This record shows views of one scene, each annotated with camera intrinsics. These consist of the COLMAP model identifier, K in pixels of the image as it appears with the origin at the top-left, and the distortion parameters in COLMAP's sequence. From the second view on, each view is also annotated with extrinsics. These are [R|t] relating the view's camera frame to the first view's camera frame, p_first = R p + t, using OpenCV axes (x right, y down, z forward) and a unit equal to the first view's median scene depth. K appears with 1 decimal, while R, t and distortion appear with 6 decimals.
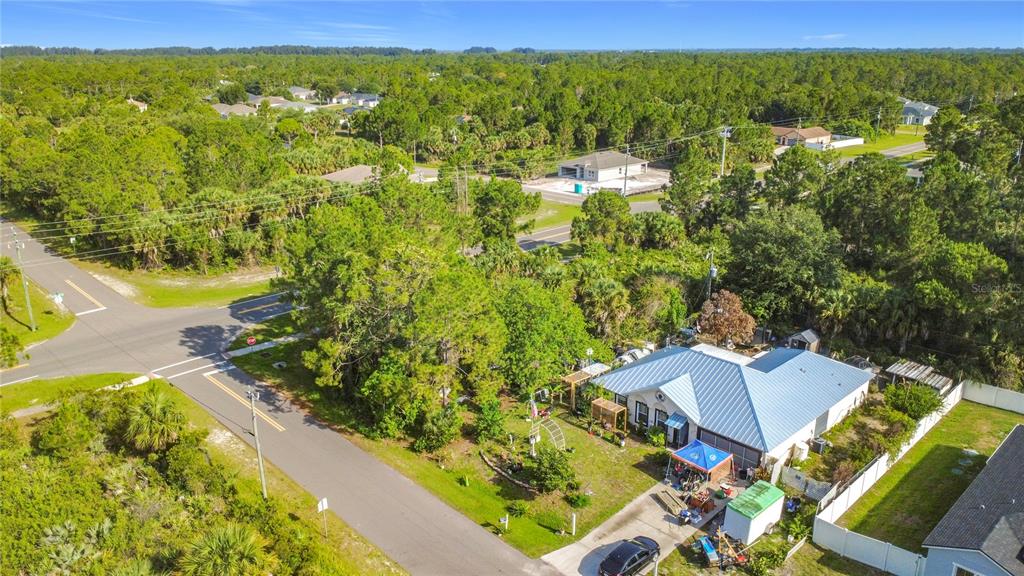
lens RADIAL K [[748.7, 0, 510.0], [0, 748.7, 288.0], [0, 0, 1]] dist [0.000734, 0.002765]
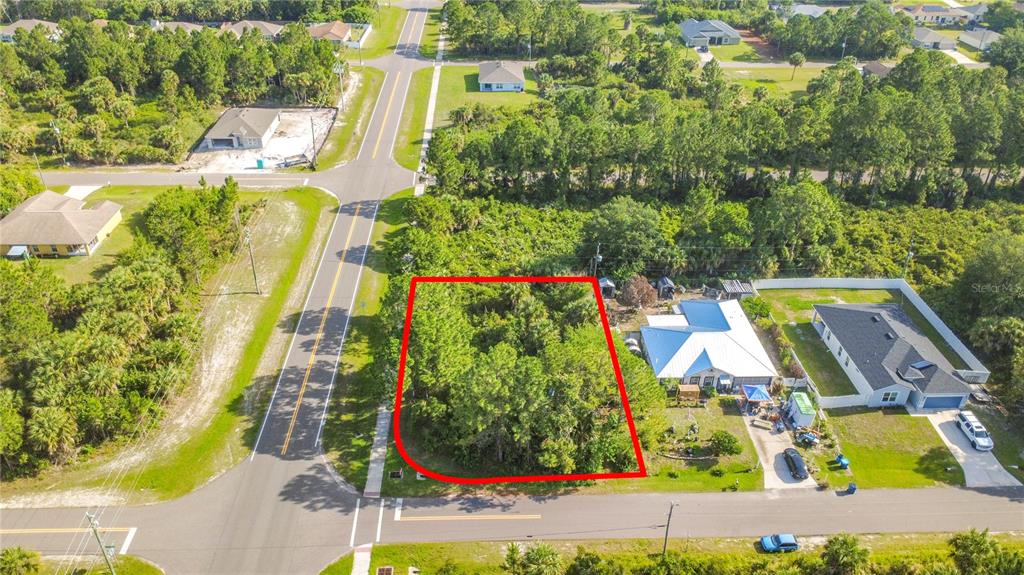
lens RADIAL K [[748.7, 0, 510.0], [0, 748.7, 287.5], [0, 0, 1]] dist [0.000734, 0.002765]
pose [[0.669307, -0.381806, 0.637379, -0.805497], [0.214863, 0.920672, 0.325880, -0.490400], [-0.711240, -0.081165, 0.698248, 0.110204]]
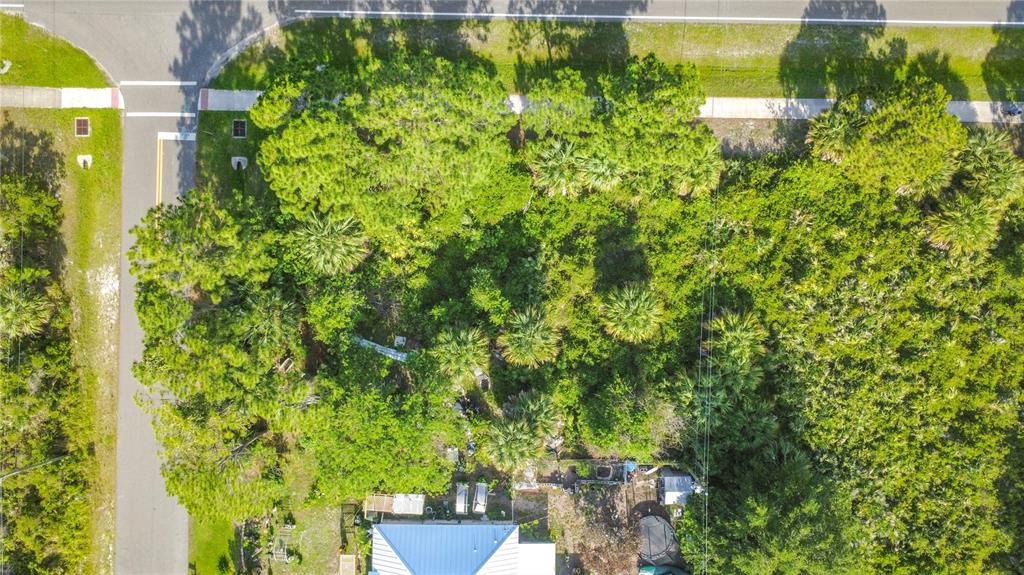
lens RADIAL K [[748.7, 0, 510.0], [0, 748.7, 287.5], [0, 0, 1]] dist [0.000734, 0.002765]
pose [[0.708466, 0.705597, 0.014446, -0.000197], [-0.234398, 0.215944, 0.947853, -0.717315], [0.665683, -0.674908, 0.318380, 0.798182]]
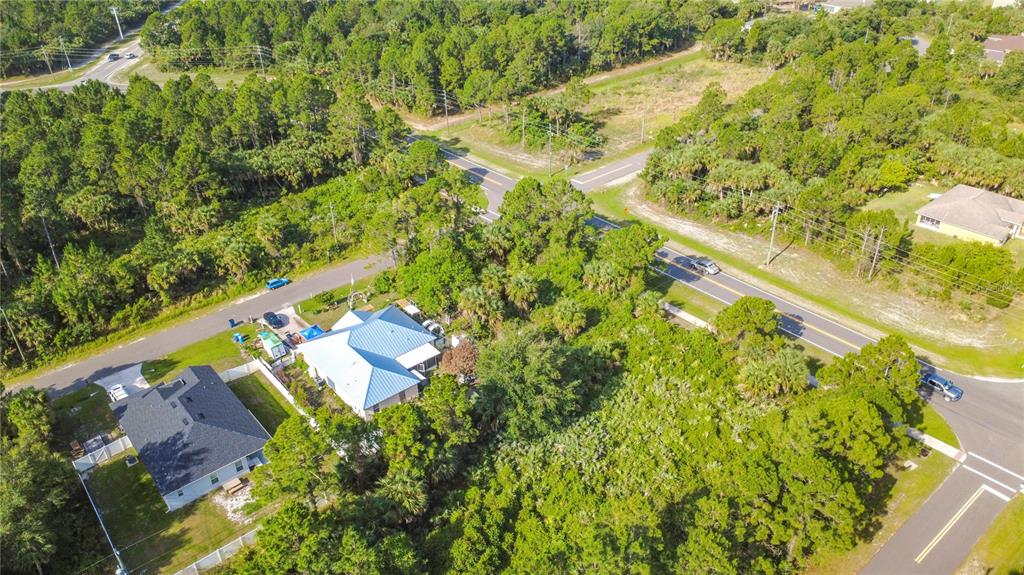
lens RADIAL K [[748.7, 0, 510.0], [0, 748.7, 287.5], [0, 0, 1]] dist [0.000734, 0.002765]
pose [[-0.075862, 0.518093, -0.851953, 1.284567], [-0.280003, 0.808967, 0.516885, -0.743027], [0.956997, 0.277761, 0.083697, 0.872180]]
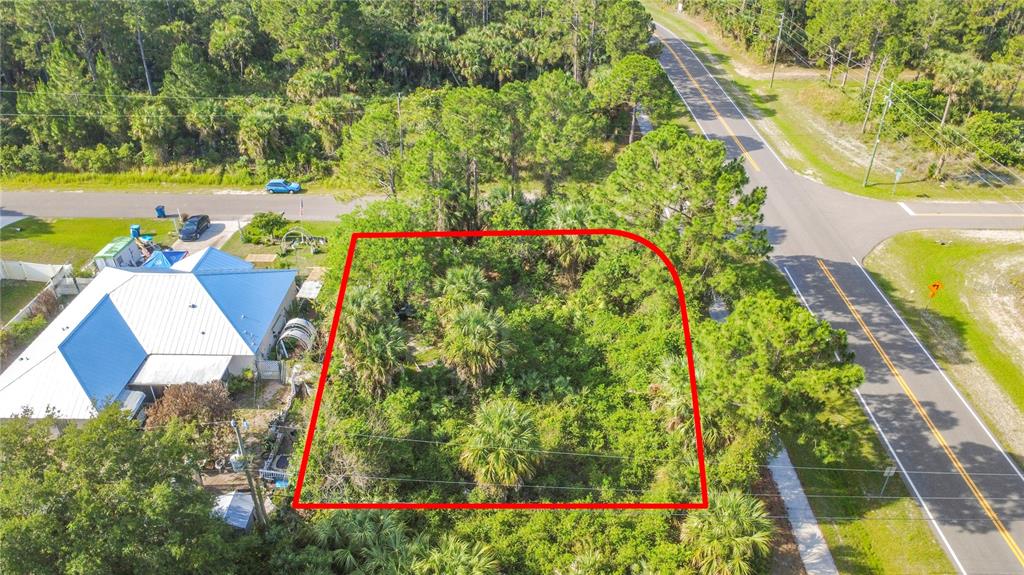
lens RADIAL K [[748.7, 0, 510.0], [0, 748.7, 287.5], [0, 0, 1]] dist [0.000734, 0.002765]
pose [[-0.711843, 0.365972, -0.599452, 0.401741], [-0.217034, 0.697114, 0.683321, -0.472091], [0.667964, 0.616519, -0.416808, 1.271578]]
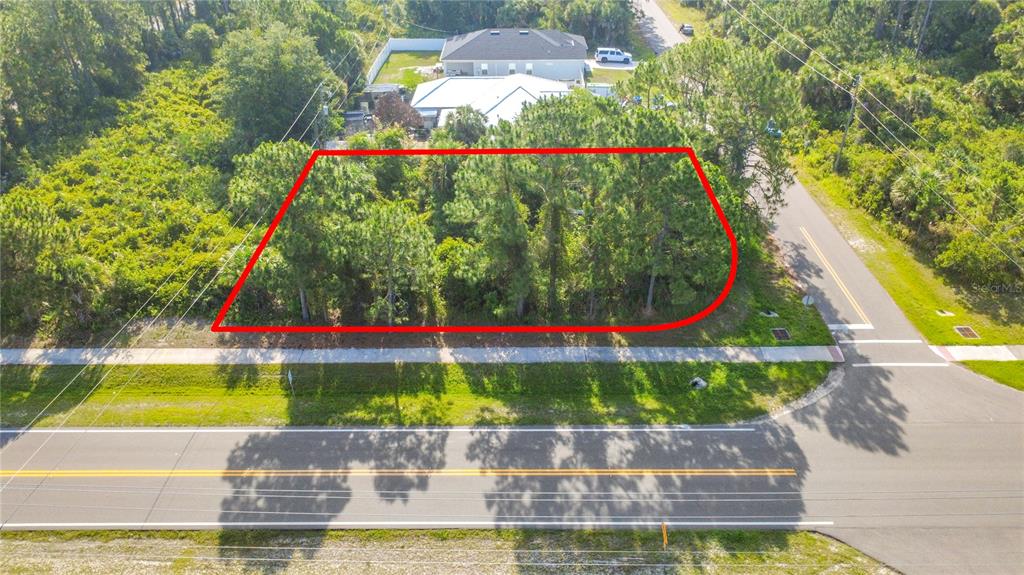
lens RADIAL K [[748.7, 0, 510.0], [0, 748.7, 287.5], [0, 0, 1]] dist [0.000734, 0.002765]
pose [[-0.714434, -0.358641, 0.600800, -0.538924], [0.224972, 0.695317, 0.682585, -0.462072], [-0.662550, 0.622825, -0.416073, 1.398783]]
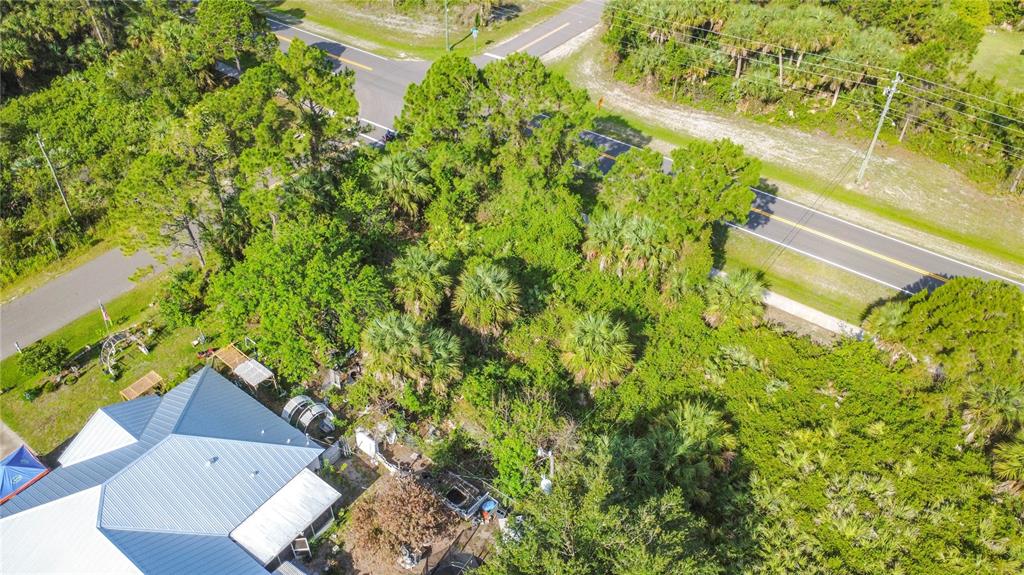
lens RADIAL K [[748.7, 0, 510.0], [0, 748.7, 287.5], [0, 0, 1]] dist [0.000734, 0.002765]
pose [[0.156445, 0.644373, -0.748537, 0.570535], [-0.312776, 0.751186, 0.581283, -0.416672], [0.936854, 0.143186, 0.319064, 0.815170]]
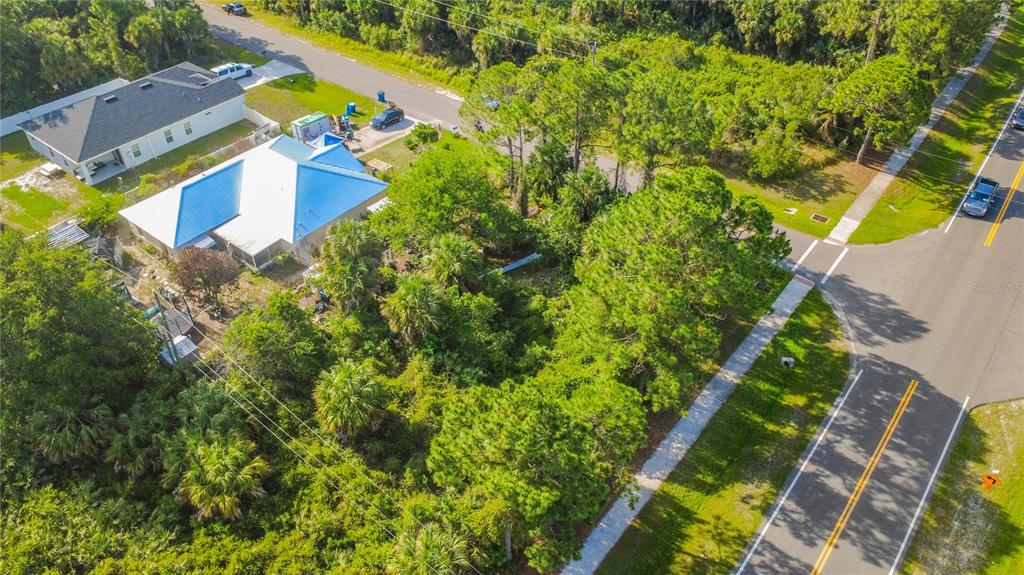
lens RADIAL K [[748.7, 0, 510.0], [0, 748.7, 287.5], [0, 0, 1]] dist [0.000734, 0.002765]
pose [[-0.992198, 0.084286, -0.091866, 0.034476], [-0.033206, 0.531579, 0.846358, -0.603691], [0.120170, 0.842805, -0.524633, 1.378805]]
